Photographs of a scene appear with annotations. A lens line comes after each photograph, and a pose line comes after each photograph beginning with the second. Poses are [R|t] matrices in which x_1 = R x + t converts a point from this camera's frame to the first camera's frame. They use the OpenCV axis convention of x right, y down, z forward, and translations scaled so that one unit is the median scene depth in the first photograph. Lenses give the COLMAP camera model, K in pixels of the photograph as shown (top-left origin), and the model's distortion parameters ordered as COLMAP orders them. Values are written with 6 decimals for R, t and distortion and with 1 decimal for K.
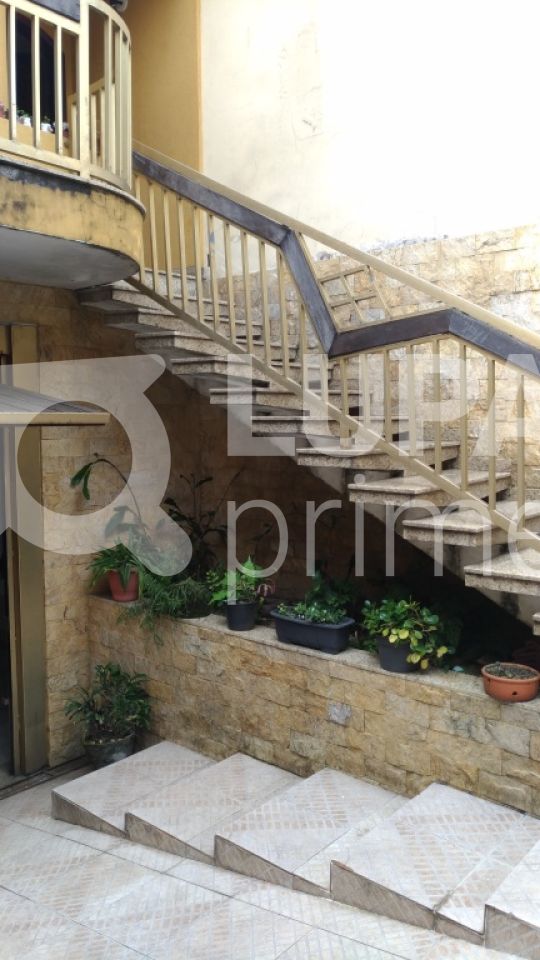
lens RADIAL K [[773.8, 0, 270.0], [0, 773.8, 480.0], [0, 0, 1]] dist [0.008670, 0.020618]
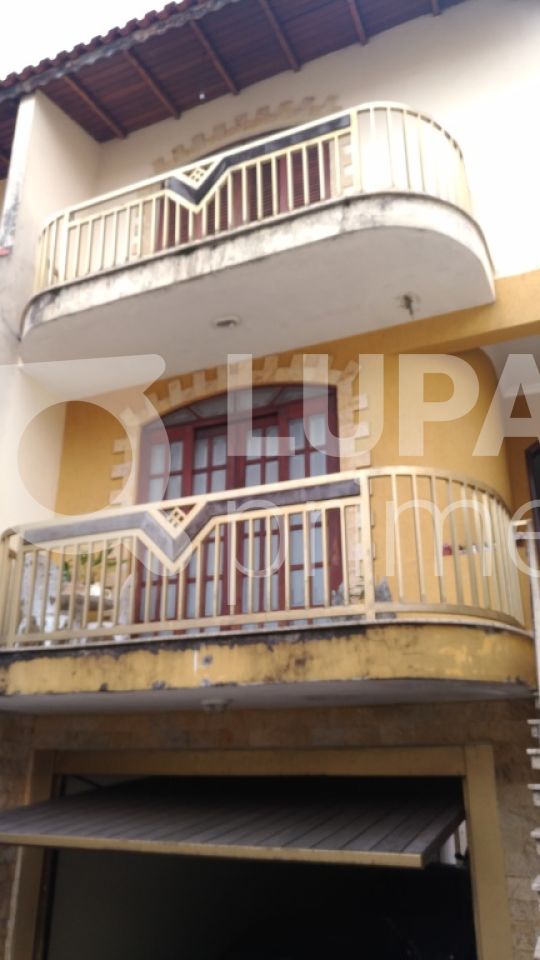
lens RADIAL K [[773.8, 0, 270.0], [0, 773.8, 480.0], [0, 0, 1]] dist [0.008670, 0.020618]
pose [[0.287299, -0.347638, -0.892528, 0.770226], [-0.082045, 0.919457, -0.384536, -0.136786], [0.954321, 0.183704, 0.235637, 0.574934]]
